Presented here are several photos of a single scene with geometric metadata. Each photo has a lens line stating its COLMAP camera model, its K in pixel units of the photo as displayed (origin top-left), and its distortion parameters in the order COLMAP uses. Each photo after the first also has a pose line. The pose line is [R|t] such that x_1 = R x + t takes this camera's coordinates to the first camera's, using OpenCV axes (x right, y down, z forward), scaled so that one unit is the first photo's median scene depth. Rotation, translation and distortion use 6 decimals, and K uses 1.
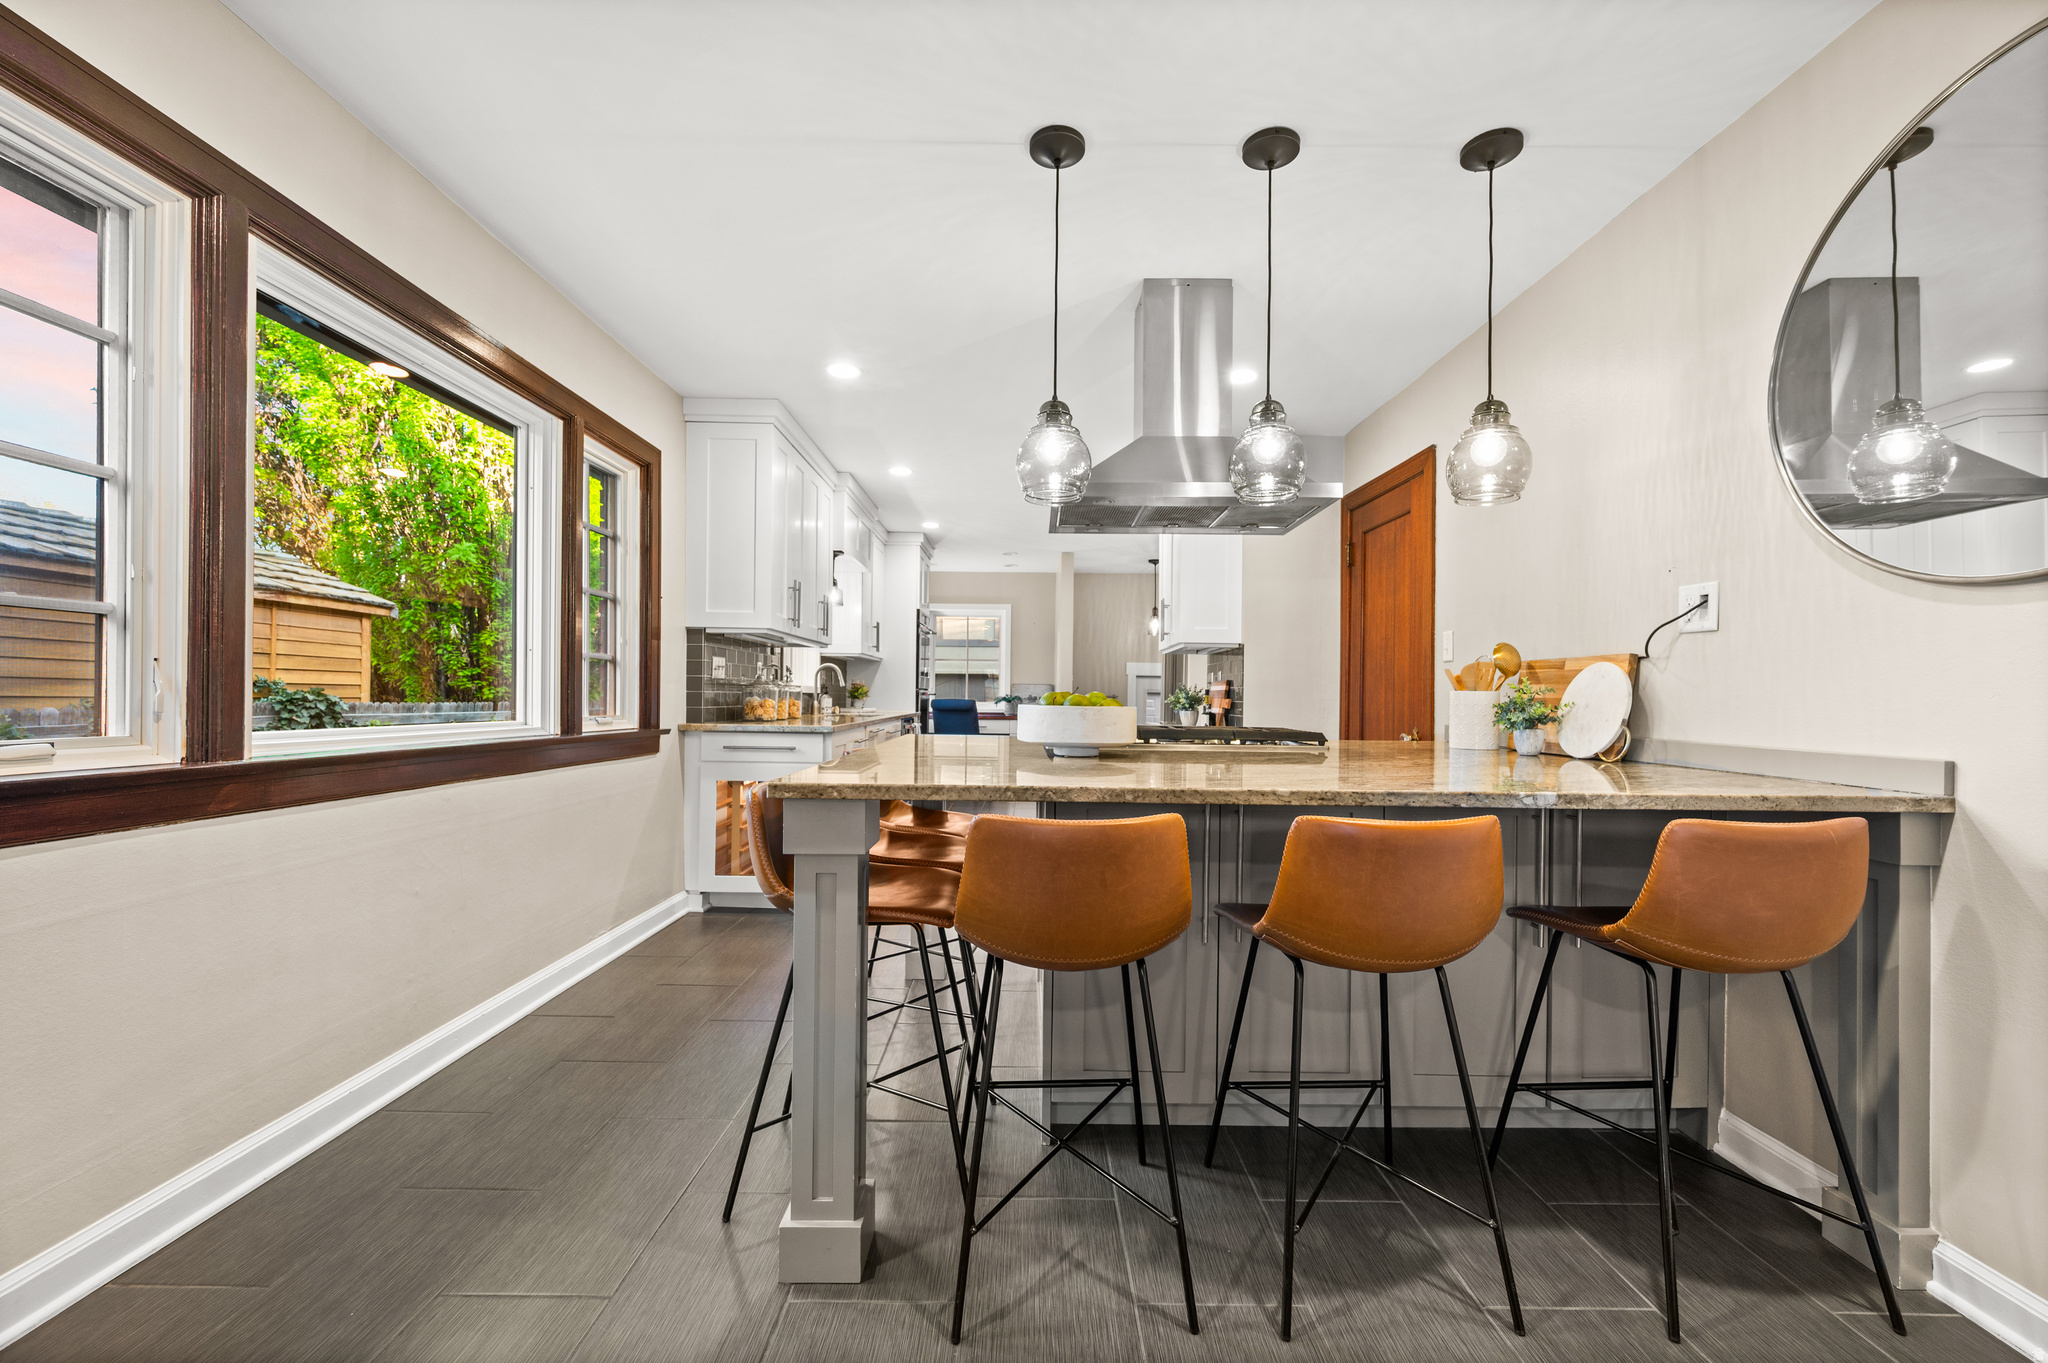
lens RADIAL K [[823.2, 0, 1013.5], [0, 823.2, 690.9], [0, 0, 1]] dist [-0.000879, 0.000151]
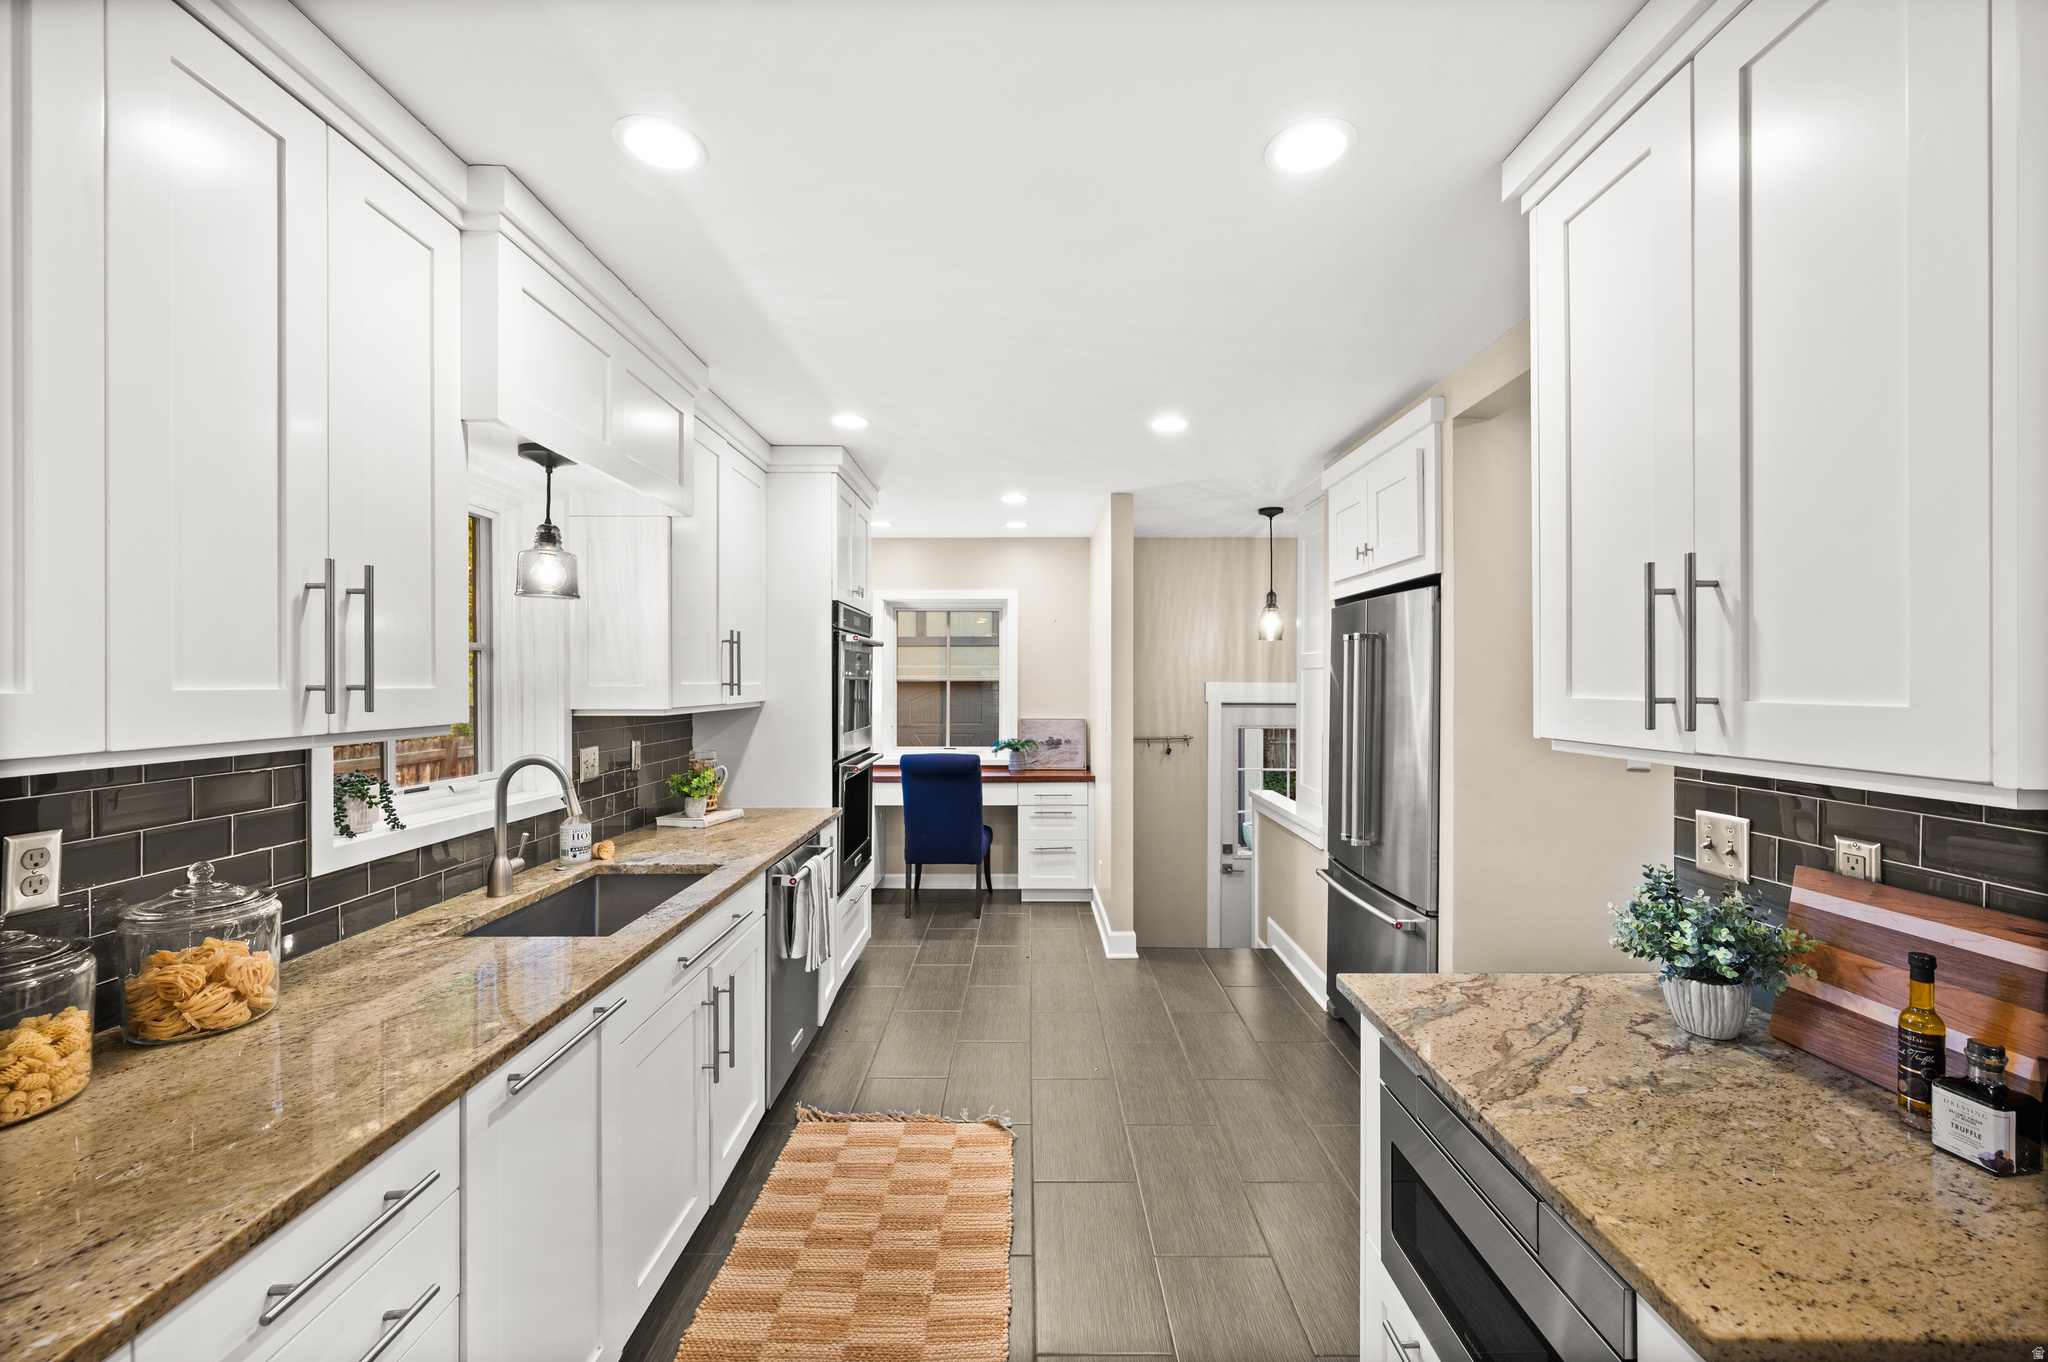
lens RADIAL K [[823.2, 0, 1041.0], [0, 823.2, 682.1], [0, 0, 1]] dist [-0.000879, 0.000151]
pose [[0.999354, -0.014391, 0.032919, -0.019202], [0.014186, 0.999879, 0.006452, -0.110162], [-0.033008, -0.005981, 0.999437, 1.051465]]
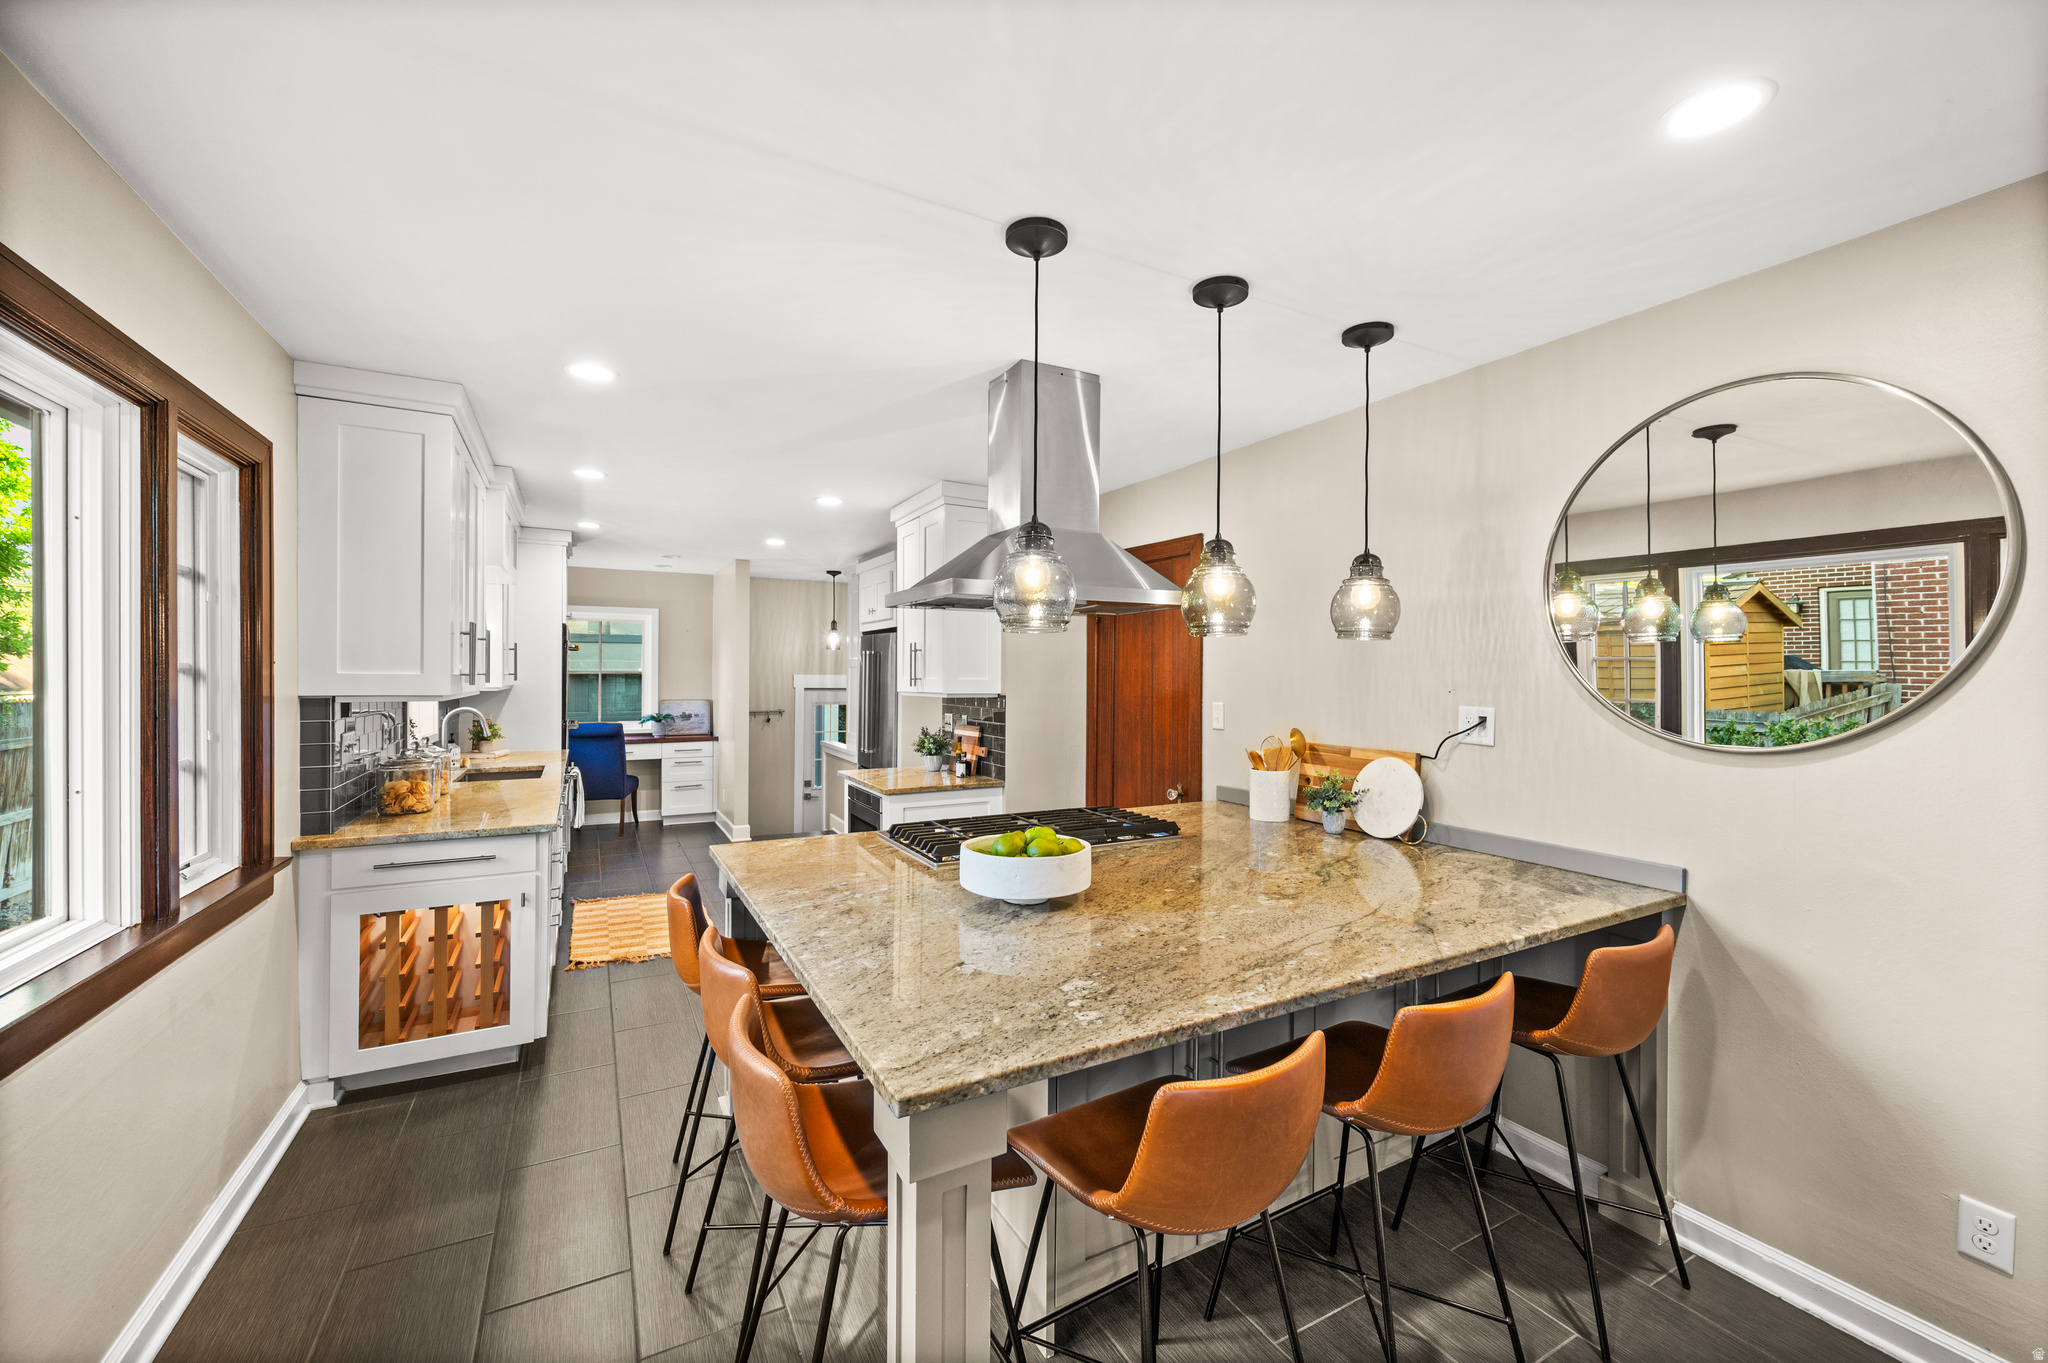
lens RADIAL K [[823.2, 0, 1027.3], [0, 823.2, 676.0], [0, 0, 1]] dist [-0.000879, 0.000151]
pose [[0.874553, -0.009903, 0.484830, -0.233700], [0.004986, 0.999922, 0.011429, -0.115777], [-0.484905, -0.007578, 0.874534, 0.130752]]
